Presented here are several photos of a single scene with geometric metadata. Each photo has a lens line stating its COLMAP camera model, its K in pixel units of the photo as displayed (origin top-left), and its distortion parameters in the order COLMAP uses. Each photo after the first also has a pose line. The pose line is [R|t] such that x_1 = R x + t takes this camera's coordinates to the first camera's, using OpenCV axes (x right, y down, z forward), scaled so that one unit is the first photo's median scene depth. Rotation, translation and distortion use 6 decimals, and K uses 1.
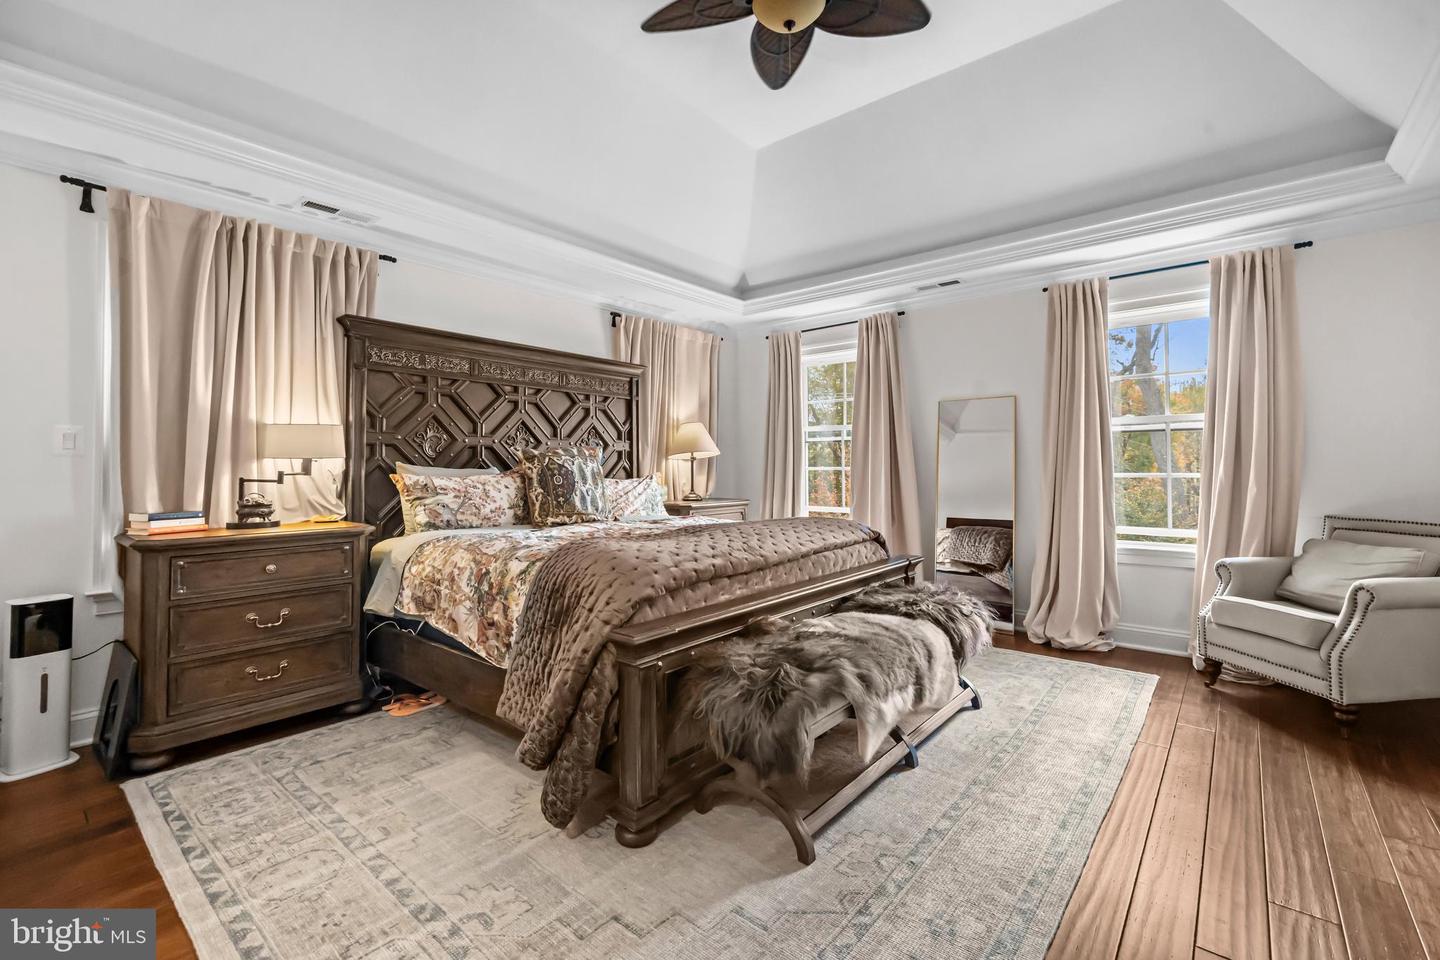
lens RADIAL K [[624.9, 0, 718.8], [0, 624.9, 471.7], [0, 0, 1]] dist [0.003045, 0.000152]
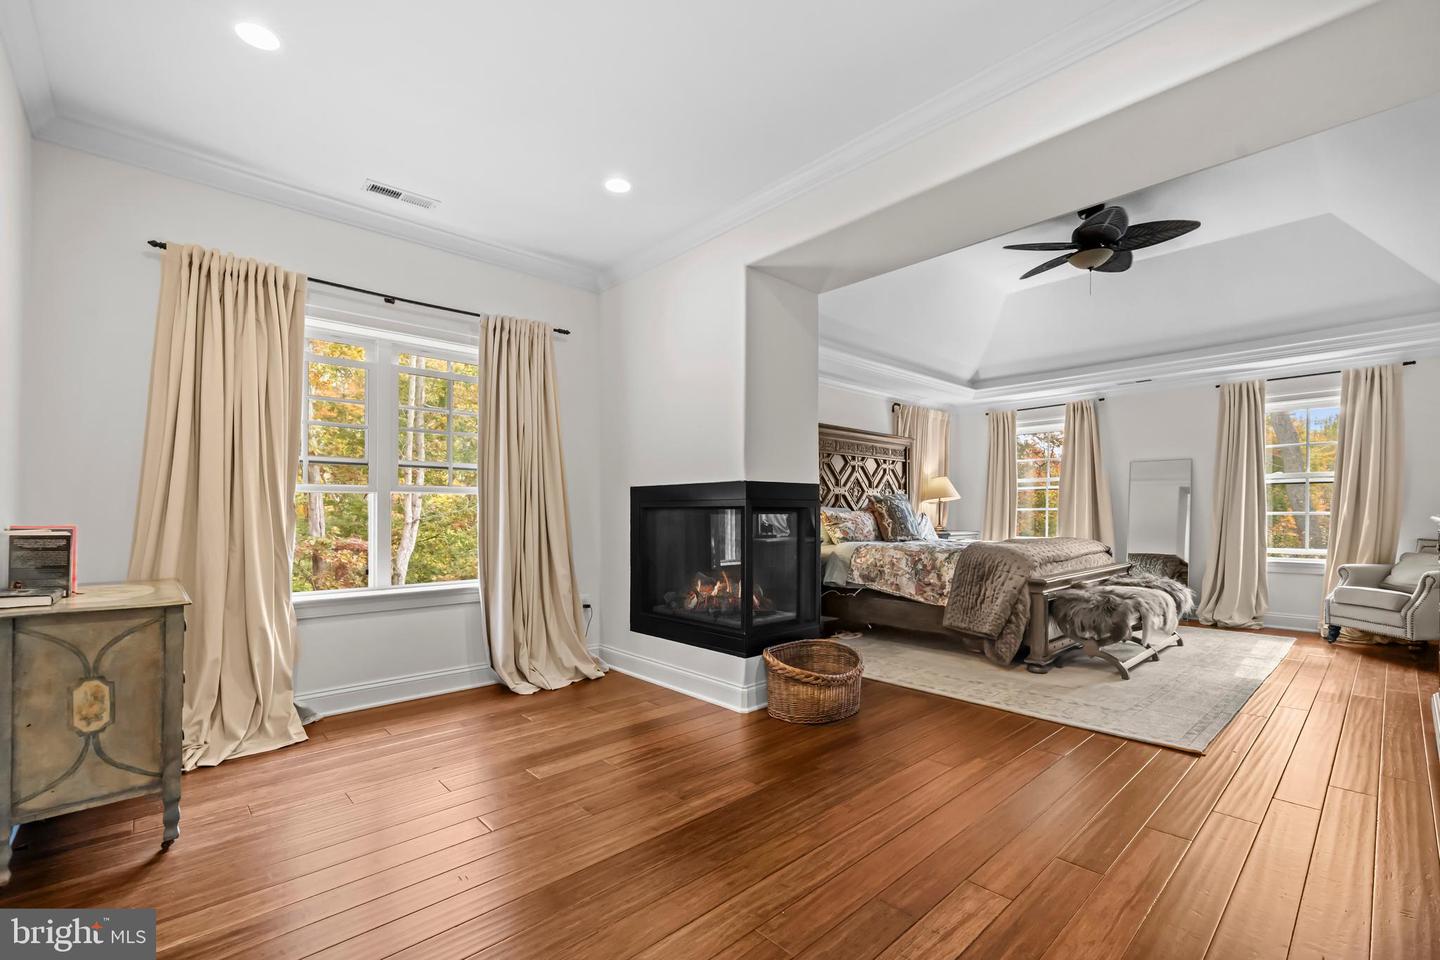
lens RADIAL K [[624.9, 0, 723.8], [0, 624.9, 533.8], [0, 0, 1]] dist [0.003045, 0.000152]
pose [[0.992306, 0.007010, -0.123611, -0.497163], [-0.003262, 0.999529, 0.030504, 0.015462], [0.123767, -0.029866, 0.991862, -0.684041]]
